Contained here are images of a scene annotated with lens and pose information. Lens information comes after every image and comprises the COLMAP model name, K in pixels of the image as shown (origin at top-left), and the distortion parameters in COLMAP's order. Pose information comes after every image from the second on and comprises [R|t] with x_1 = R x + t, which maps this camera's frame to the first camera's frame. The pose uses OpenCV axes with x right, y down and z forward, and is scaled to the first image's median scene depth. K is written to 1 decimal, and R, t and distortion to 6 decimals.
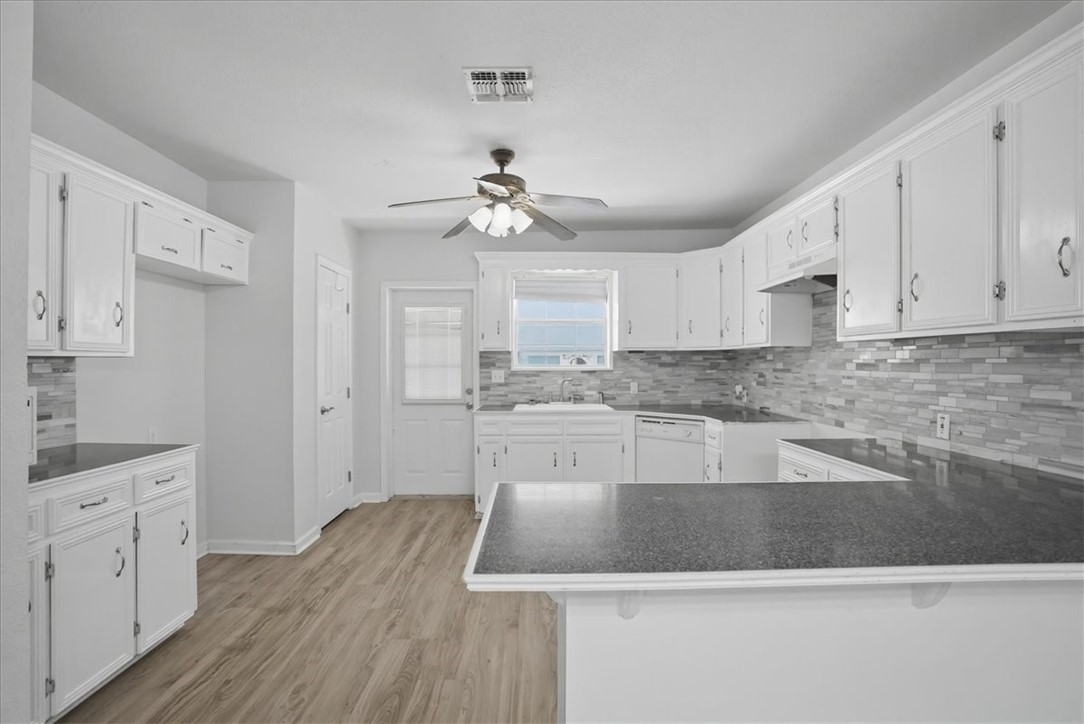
lens RADIAL K [[513.9, 0, 545.0], [0, 513.9, 365.3], [0, 0, 1]] dist [-0.076289, 0.037489]
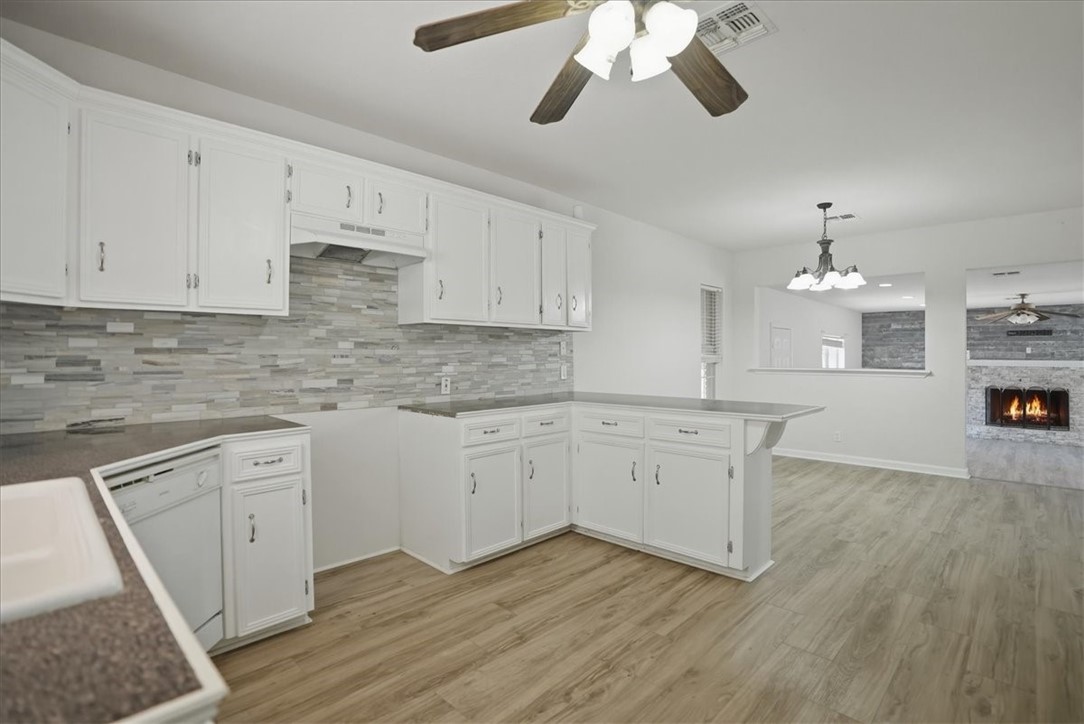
lens RADIAL K [[526.8, 0, 542.7], [0, 526.8, 352.1], [0, 0, 1]] dist [-0.066945, 0.027625]
pose [[-0.698382, 0.000402, 0.715726, -0.285116], [0.003119, 0.999992, 0.002482, 0.010874], [-0.715719, 0.003966, -0.698377, 1.047311]]
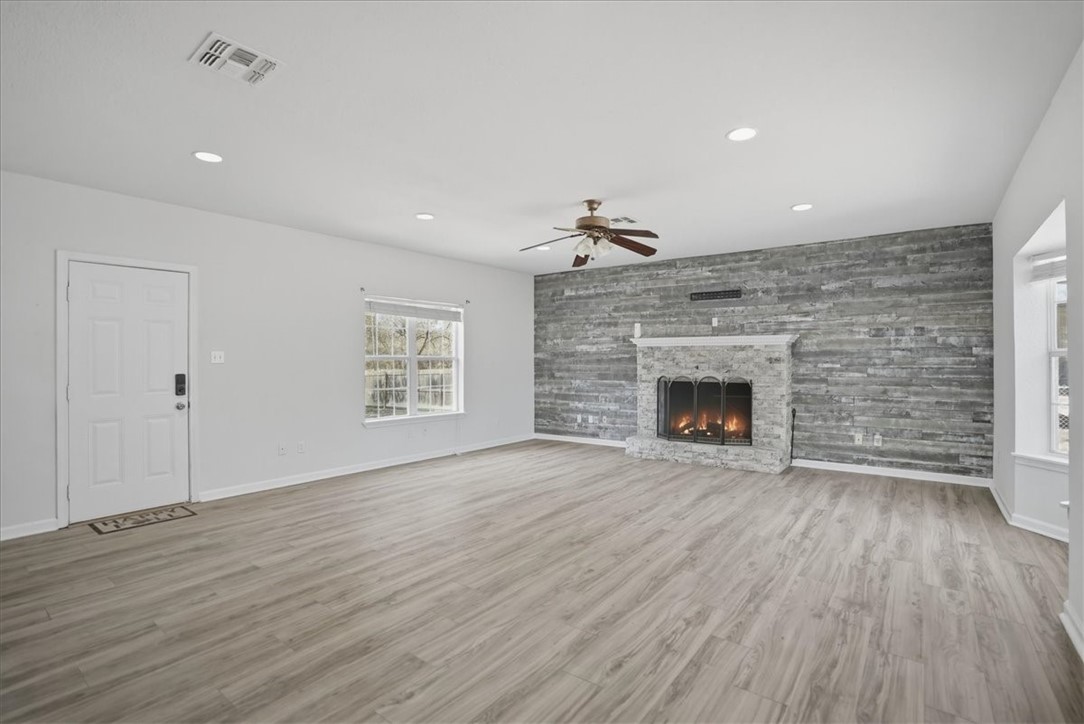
lens RADIAL K [[513.9, 0, 545.0], [0, 513.9, 365.3], [0, 0, 1]] dist [-0.076289, 0.037489]
pose [[-0.773874, -0.006566, 0.633306, -0.773081], [0.008255, 0.999757, 0.020454, 0.114494], [-0.633286, 0.021057, -0.773631, -0.742815]]
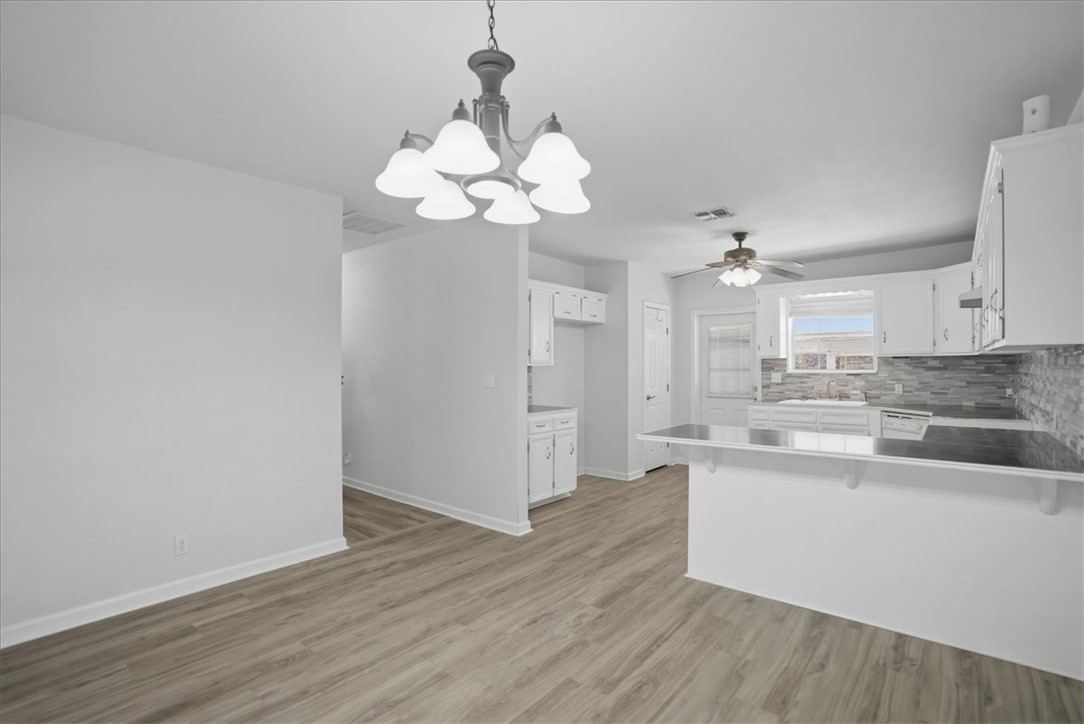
lens RADIAL K [[527.0, 0, 538.5], [0, 527.0, 364.7], [0, 0, 1]] dist [-0.065618, 0.027301]
pose [[0.756551, -0.005029, -0.653915, 0.368861], [0.001168, 0.999979, -0.006339, -0.004154], [0.653933, 0.004032, 0.756541, -0.460272]]
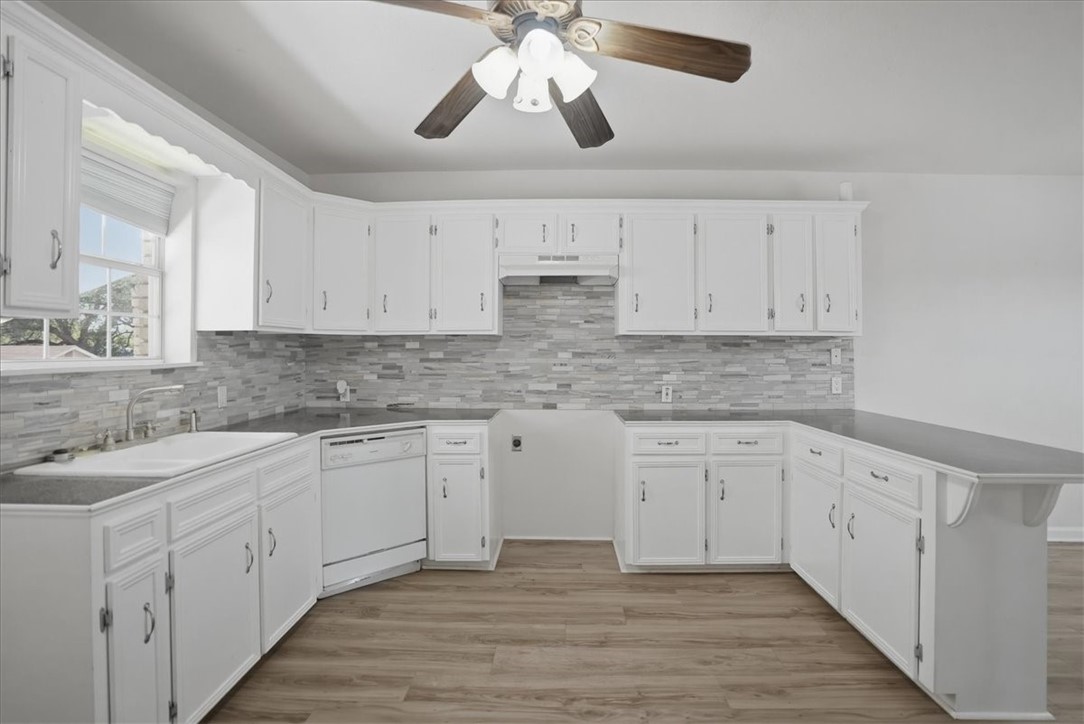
lens RADIAL K [[526.8, 0, 542.7], [0, 526.8, 352.1], [0, 0, 1]] dist [-0.066945, 0.027625]
pose [[0.056250, -0.002113, 0.998414, -0.445594], [0.004764, 0.999987, 0.001848, -0.005161], [-0.998405, 0.004652, 0.056259, 0.715457]]
